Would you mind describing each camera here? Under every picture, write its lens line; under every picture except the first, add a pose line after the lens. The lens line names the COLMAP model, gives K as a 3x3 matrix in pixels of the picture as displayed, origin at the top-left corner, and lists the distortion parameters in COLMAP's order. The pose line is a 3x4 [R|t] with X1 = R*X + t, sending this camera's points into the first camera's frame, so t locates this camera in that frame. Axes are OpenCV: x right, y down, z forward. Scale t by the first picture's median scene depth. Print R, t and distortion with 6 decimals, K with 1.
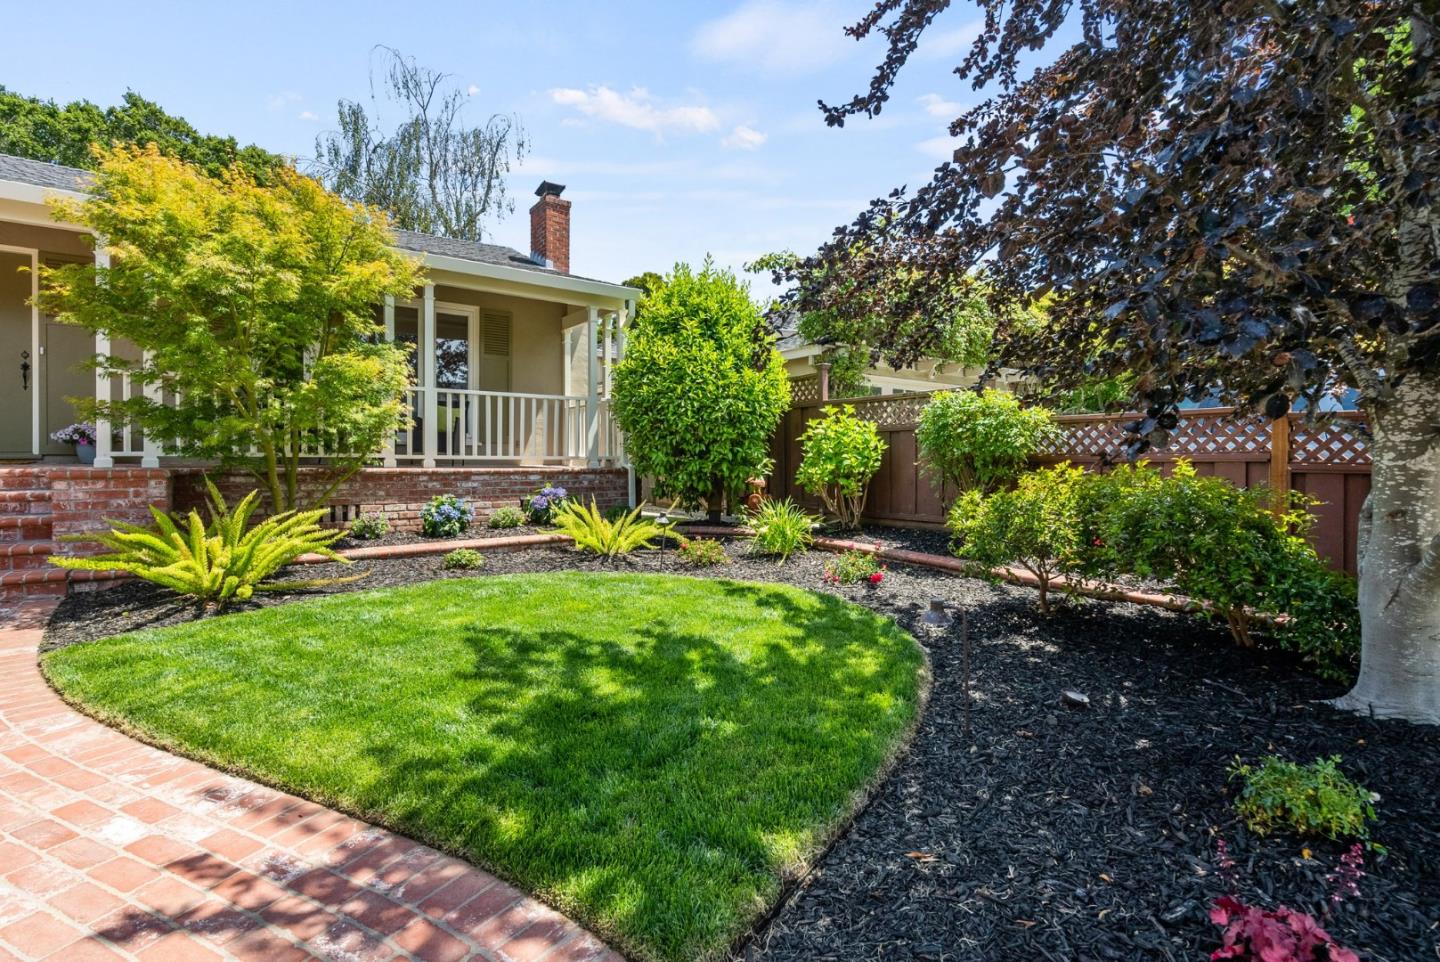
lens RADIAL K [[683.8, 0, 722.3], [0, 683.8, 467.6], [0, 0, 1]] dist [0.001295, 0.000187]
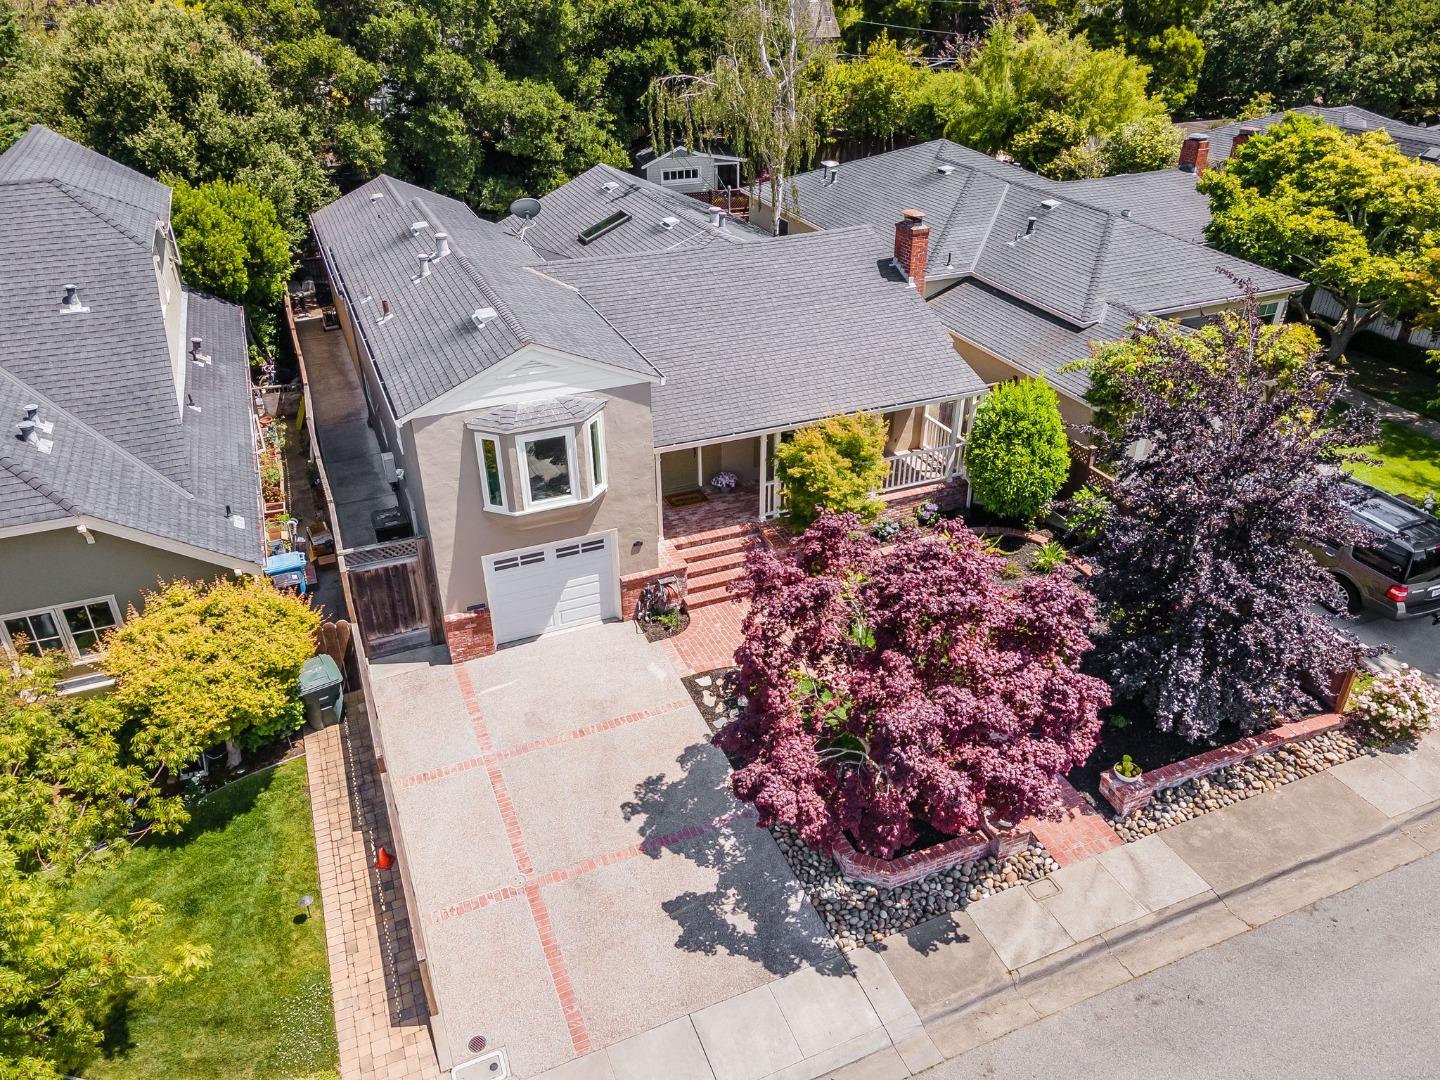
lens RADIAL K [[1048.7, 0, 723.9], [0, 1048.7, 541.5], [0, 0, 1]] dist [0.016339, 0.039105]
pose [[0.971360, 0.112038, -0.209542, -0.198977], [0.005663, 0.870693, 0.491795, -1.427025], [0.237546, -0.478896, 0.845121, -1.793886]]
